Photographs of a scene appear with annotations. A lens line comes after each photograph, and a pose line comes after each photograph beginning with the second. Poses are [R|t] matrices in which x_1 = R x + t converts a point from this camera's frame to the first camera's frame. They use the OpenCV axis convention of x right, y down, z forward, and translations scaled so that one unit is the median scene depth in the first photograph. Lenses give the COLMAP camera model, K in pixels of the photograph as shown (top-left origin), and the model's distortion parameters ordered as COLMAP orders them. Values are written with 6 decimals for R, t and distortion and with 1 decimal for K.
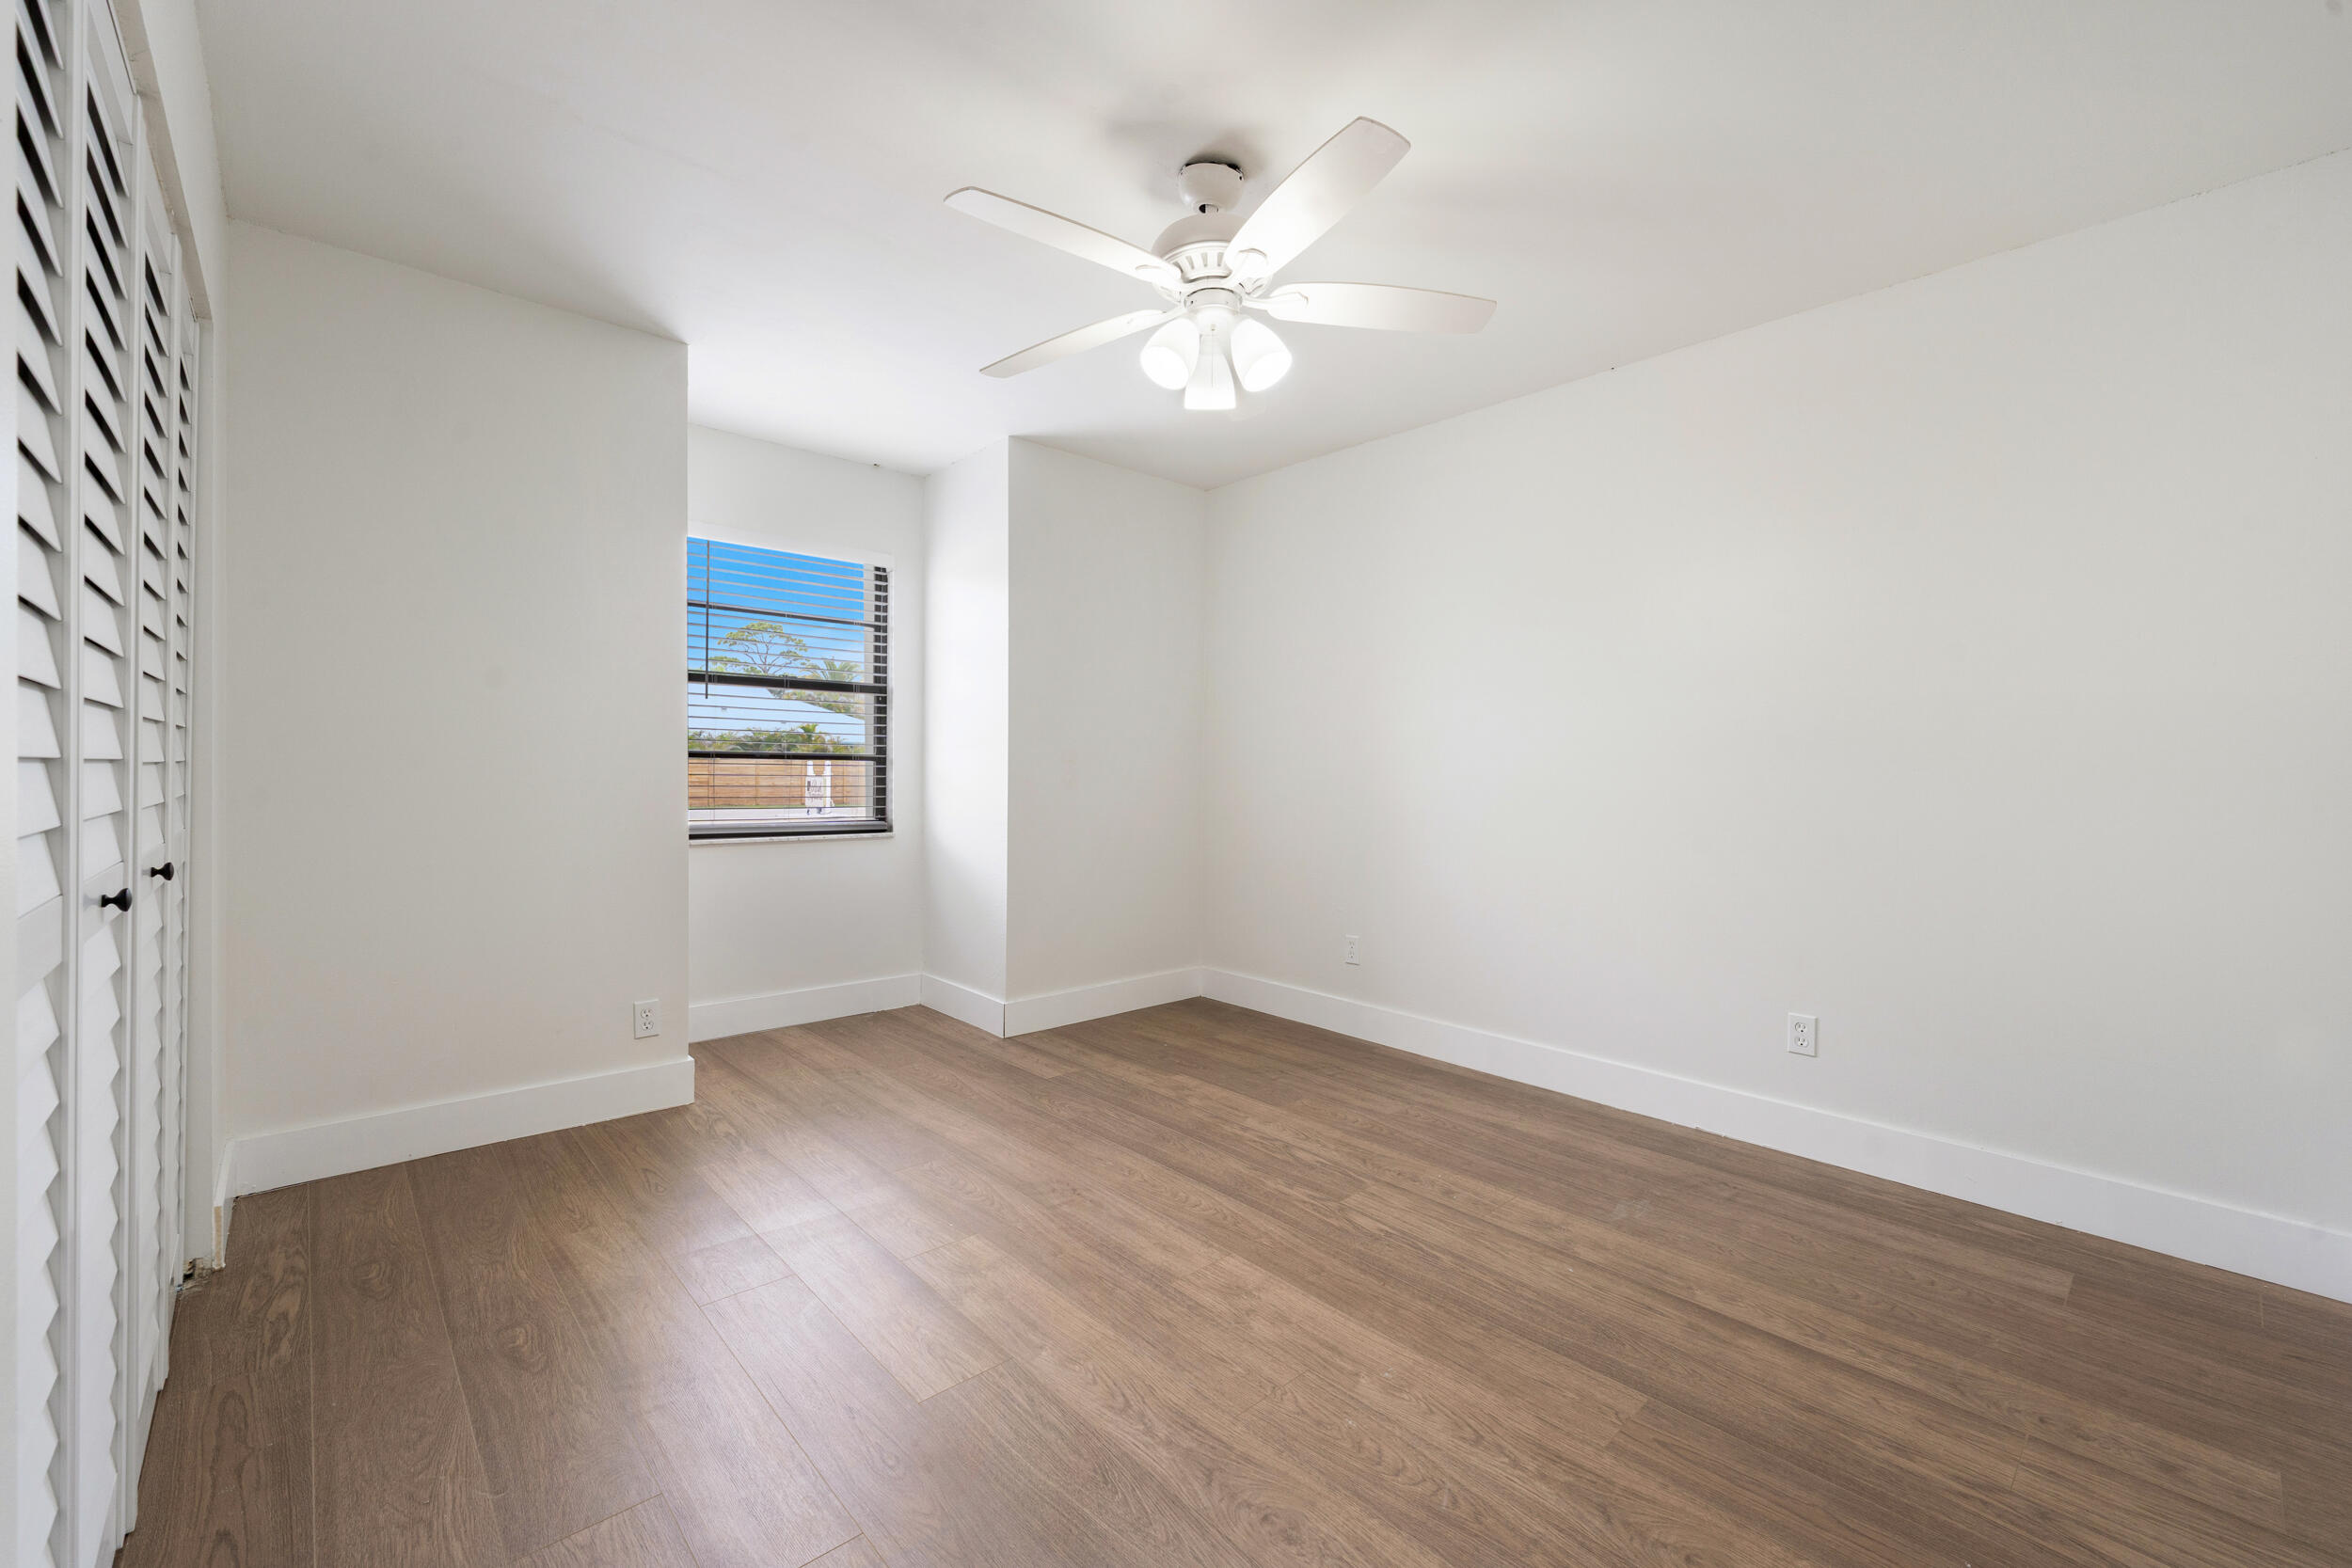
lens RADIAL K [[963.5, 0, 1179.0], [0, 963.5, 776.6], [0, 0, 1]] dist [0.002105, 0.000037]
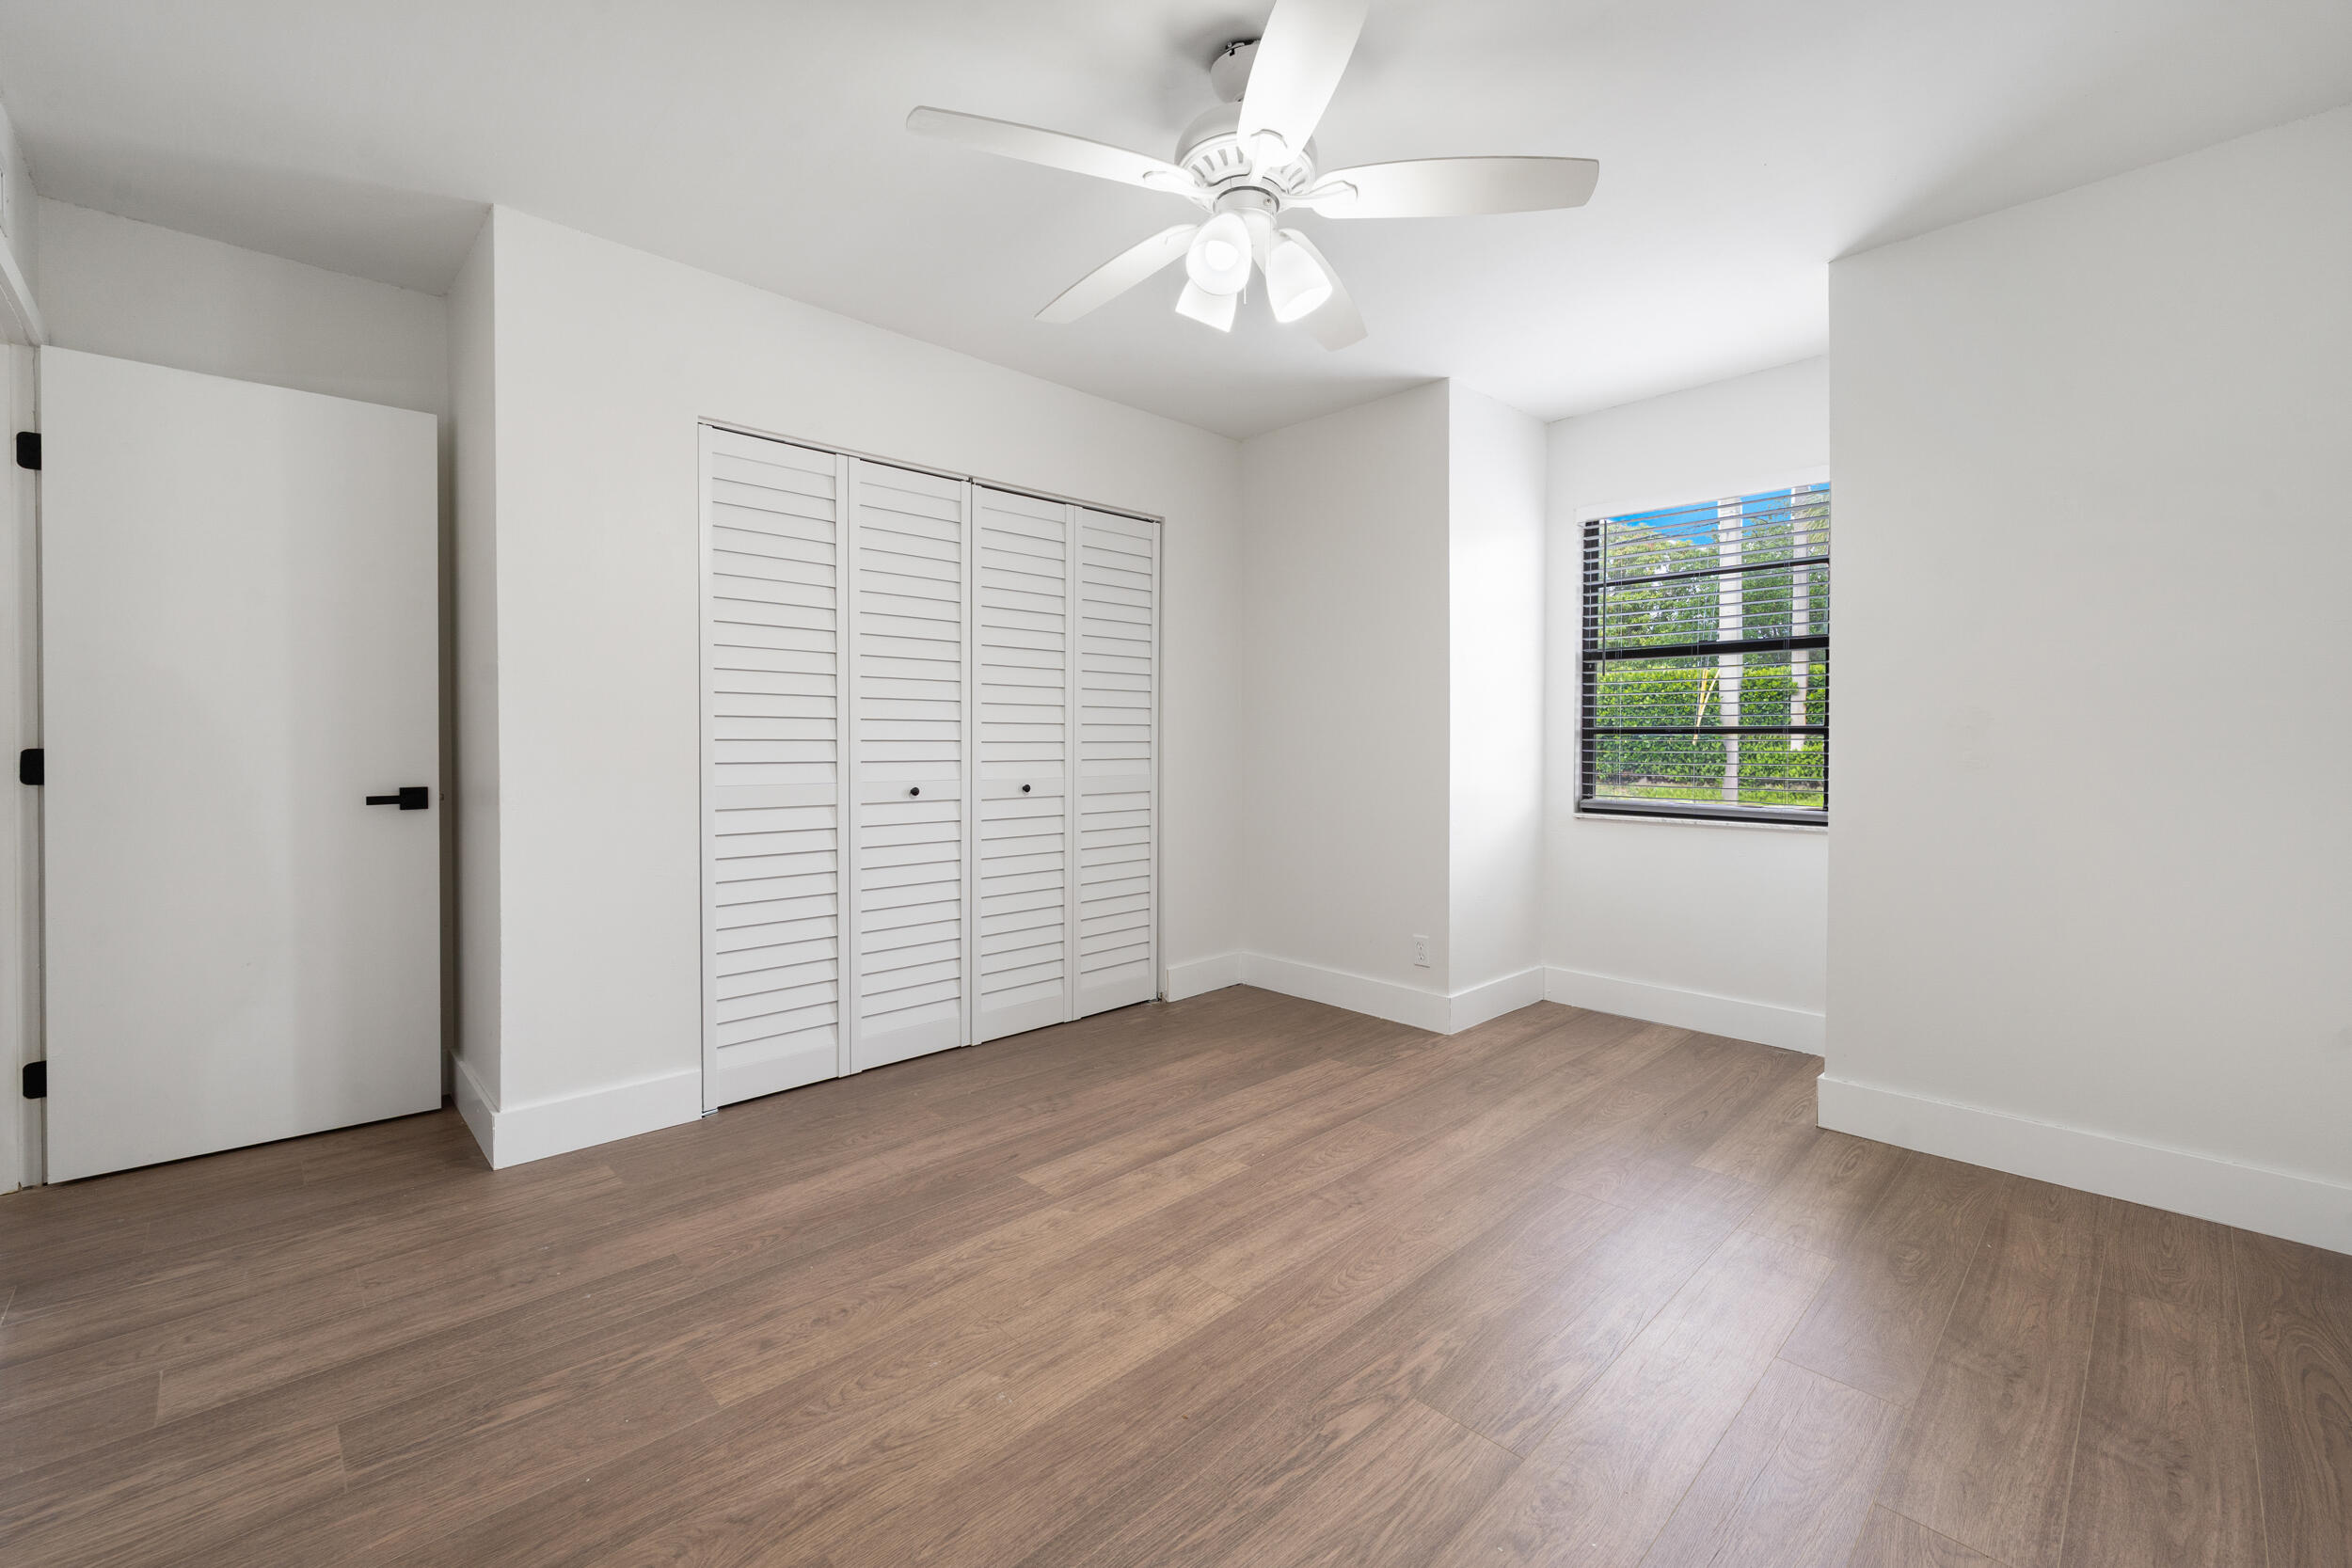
lens RADIAL K [[963.5, 0, 1179.0], [0, 963.5, 776.6], [0, 0, 1]] dist [0.002105, 0.000037]
pose [[0.031107, 0.027634, -0.999134, 0.930742], [-0.008436, 0.999589, 0.027384, 0.000013], [0.999480, 0.007576, 0.031327, 0.938433]]
